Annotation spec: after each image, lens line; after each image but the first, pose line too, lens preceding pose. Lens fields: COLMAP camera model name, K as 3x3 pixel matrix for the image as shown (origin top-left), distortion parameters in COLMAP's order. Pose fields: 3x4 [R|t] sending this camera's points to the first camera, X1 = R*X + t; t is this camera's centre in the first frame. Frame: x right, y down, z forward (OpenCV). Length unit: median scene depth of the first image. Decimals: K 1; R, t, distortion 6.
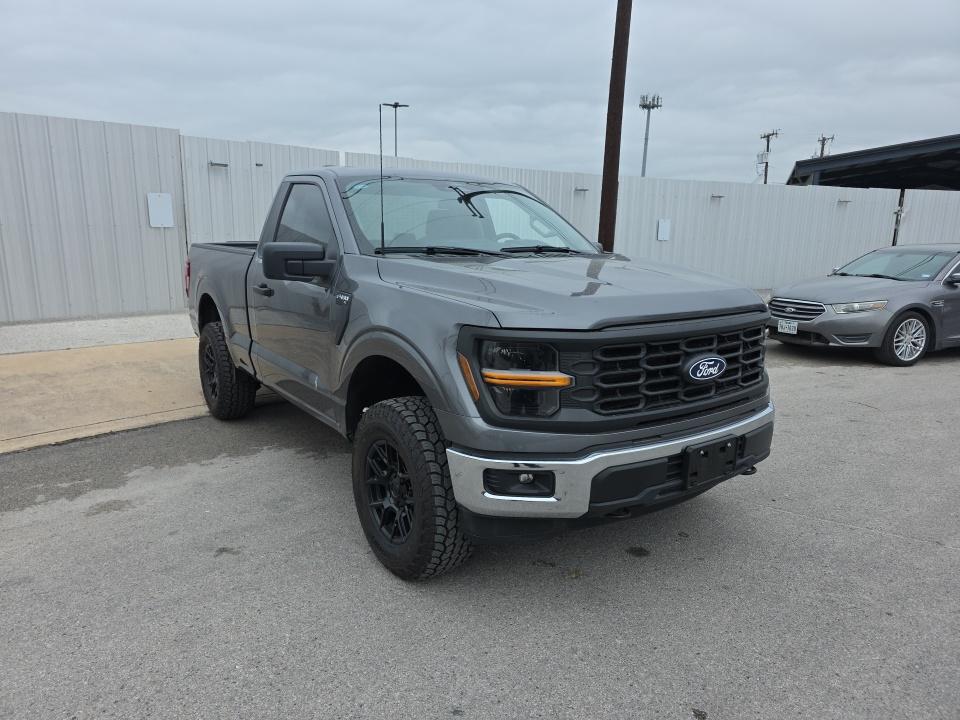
lens RADIAL K [[650.8, 0, 482.6], [0, 650.8, 372.1], [0, 0, 1]] dist [0.034954, -0.000328]
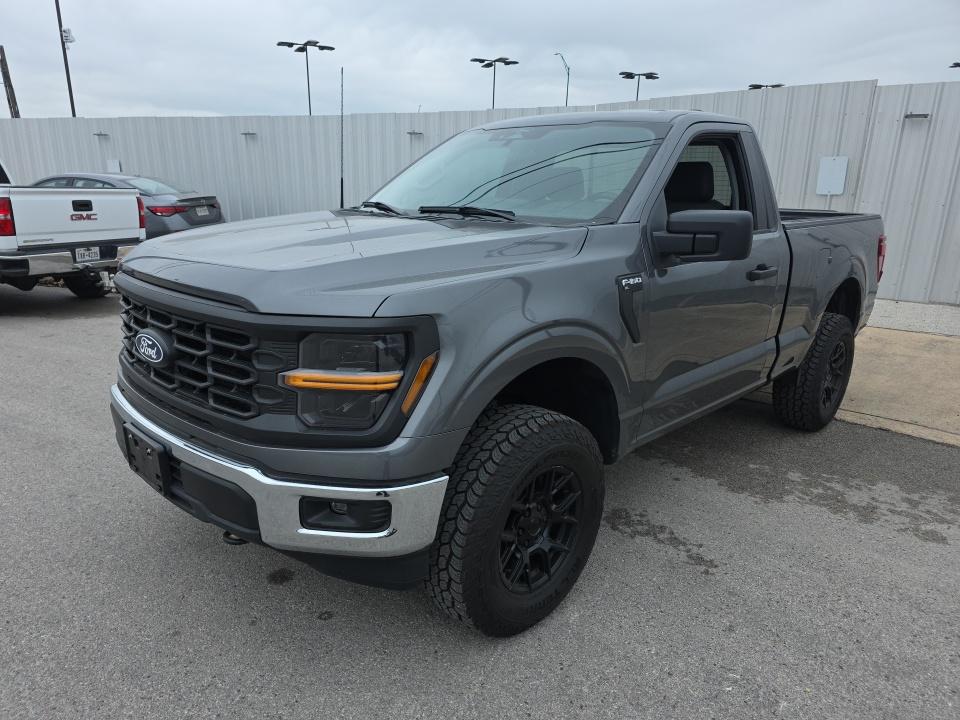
lens RADIAL K [[644.4, 0, 477.2], [0, 644.4, 357.4], [0, 0, 1]] dist [0.052479, -0.042888]
pose [[0.196627, 0.246125, -0.949084, 1.203724], [-0.229872, 0.952573, 0.199406, -0.251585], [0.953151, 0.178959, 0.243879, 1.195505]]
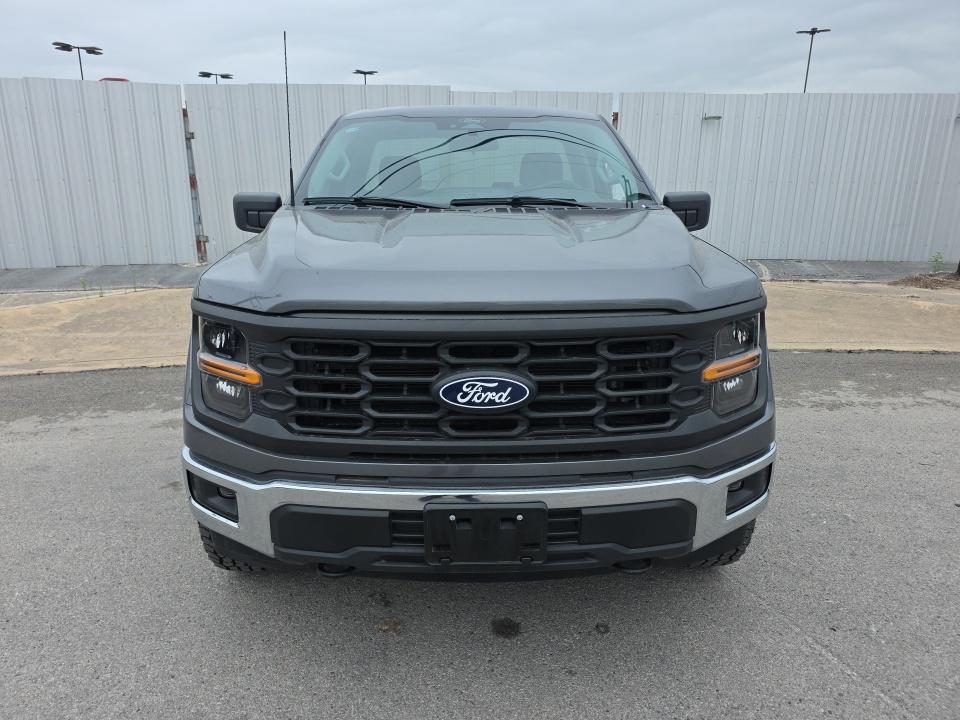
lens RADIAL K [[644.4, 0, 477.2], [0, 644.4, 357.4], [0, 0, 1]] dist [0.052479, -0.042888]
pose [[0.825132, 0.137053, -0.548063, 0.678895], [-0.107770, 0.990498, 0.085439, -0.092435], [0.554565, -0.011434, 0.832062, 0.473809]]
